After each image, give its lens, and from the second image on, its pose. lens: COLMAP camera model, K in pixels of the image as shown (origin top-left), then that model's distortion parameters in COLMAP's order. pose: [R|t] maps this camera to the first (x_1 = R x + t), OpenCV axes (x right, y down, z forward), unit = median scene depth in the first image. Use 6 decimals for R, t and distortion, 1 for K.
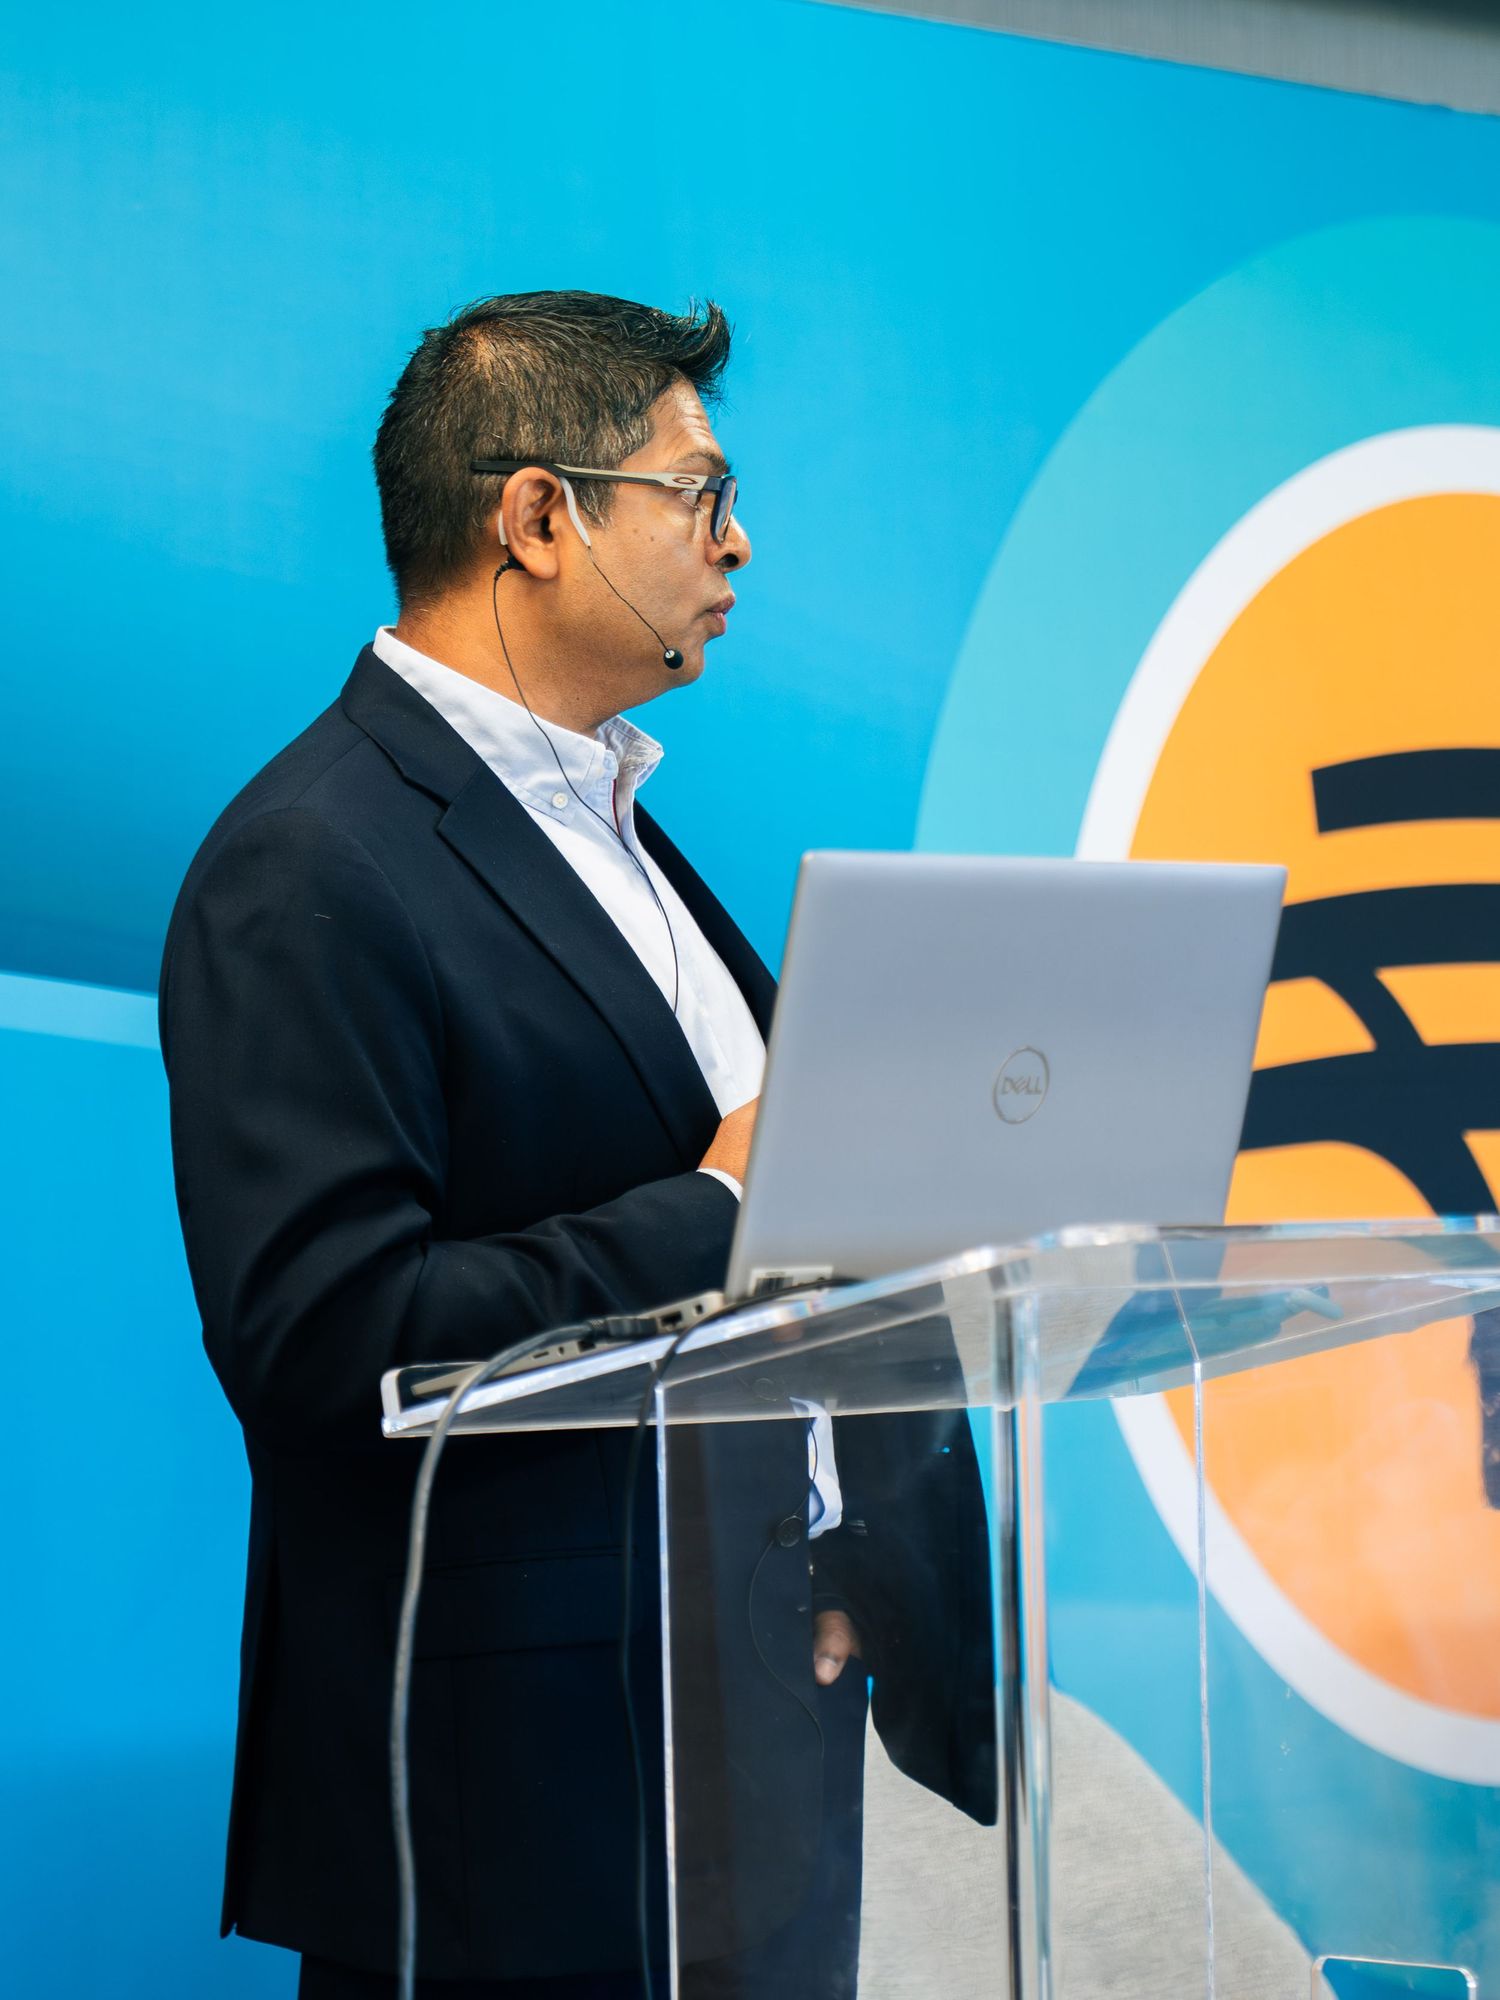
lens RADIAL K [[6110.6, 0, 749.1], [0, 6110.6, 999.8], [0, 0, 1]] dist [0.235515, 0.000000]
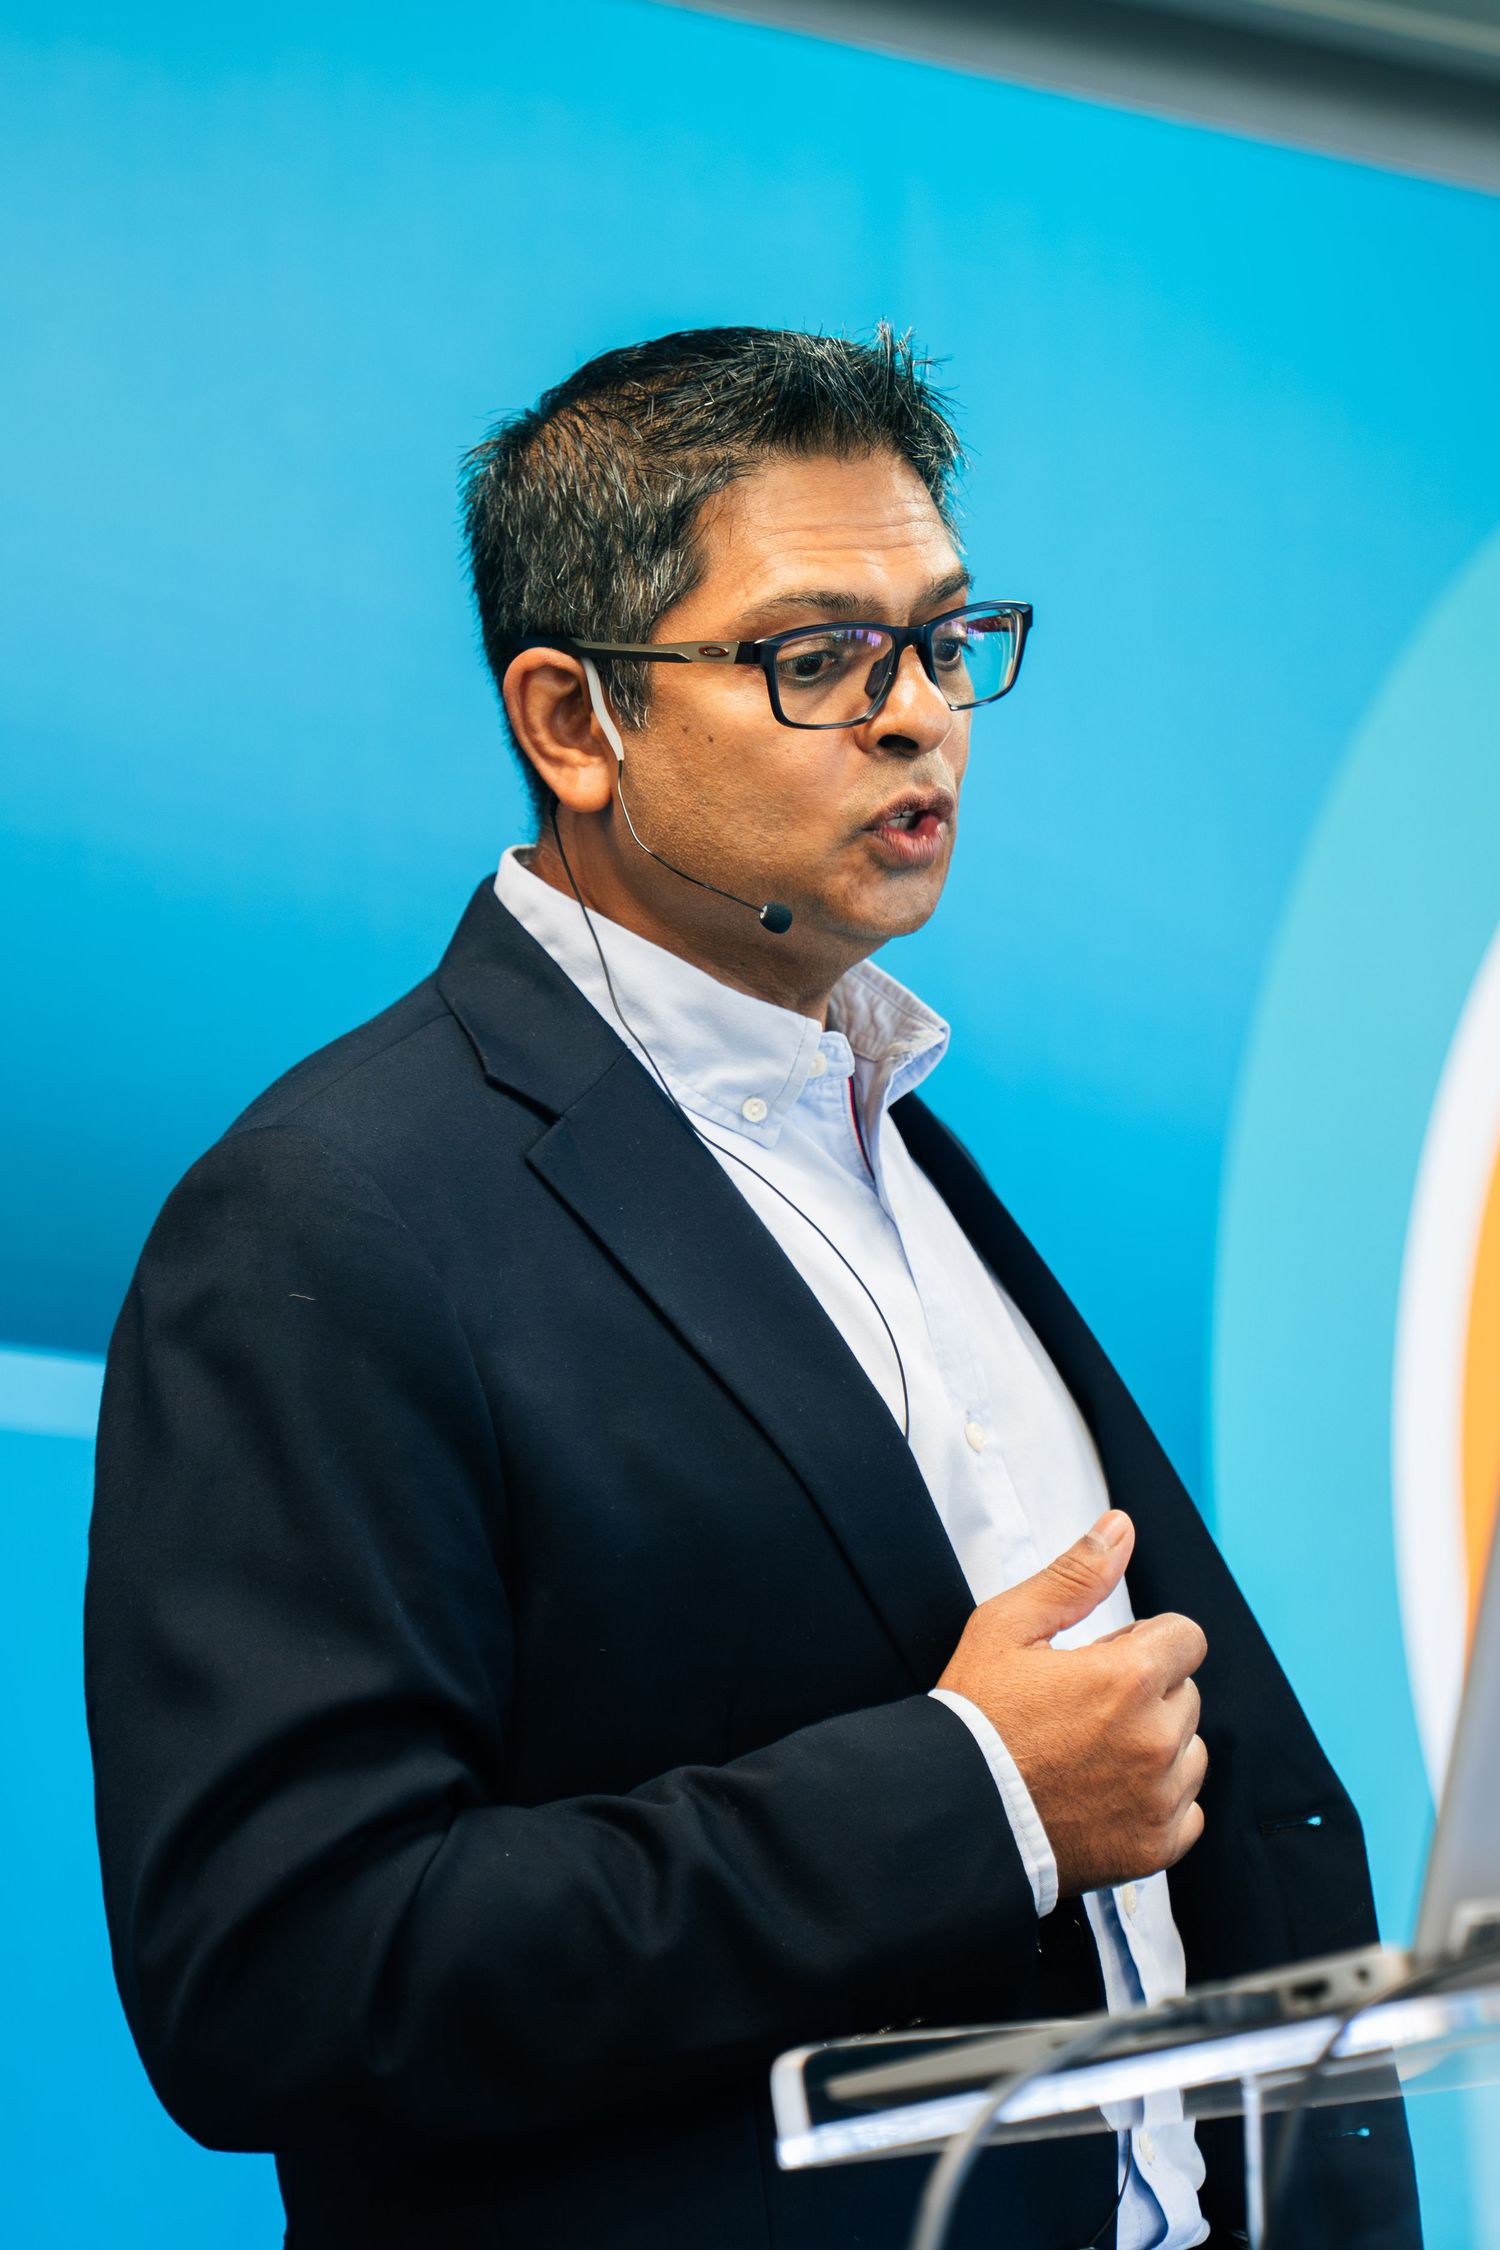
lens RADIAL K [[6938.2, 0, 750.4], [0, 6938.2, 1126.2], [0, 0, 1]] dist [-0.128100, 0.000000]
pose [[0.984789, -0.007222, -0.173604, 0.098243], [0.002034, 0.999547, -0.030043, -0.009201], [0.173742, 0.029233, 0.984357, 0.289770]]
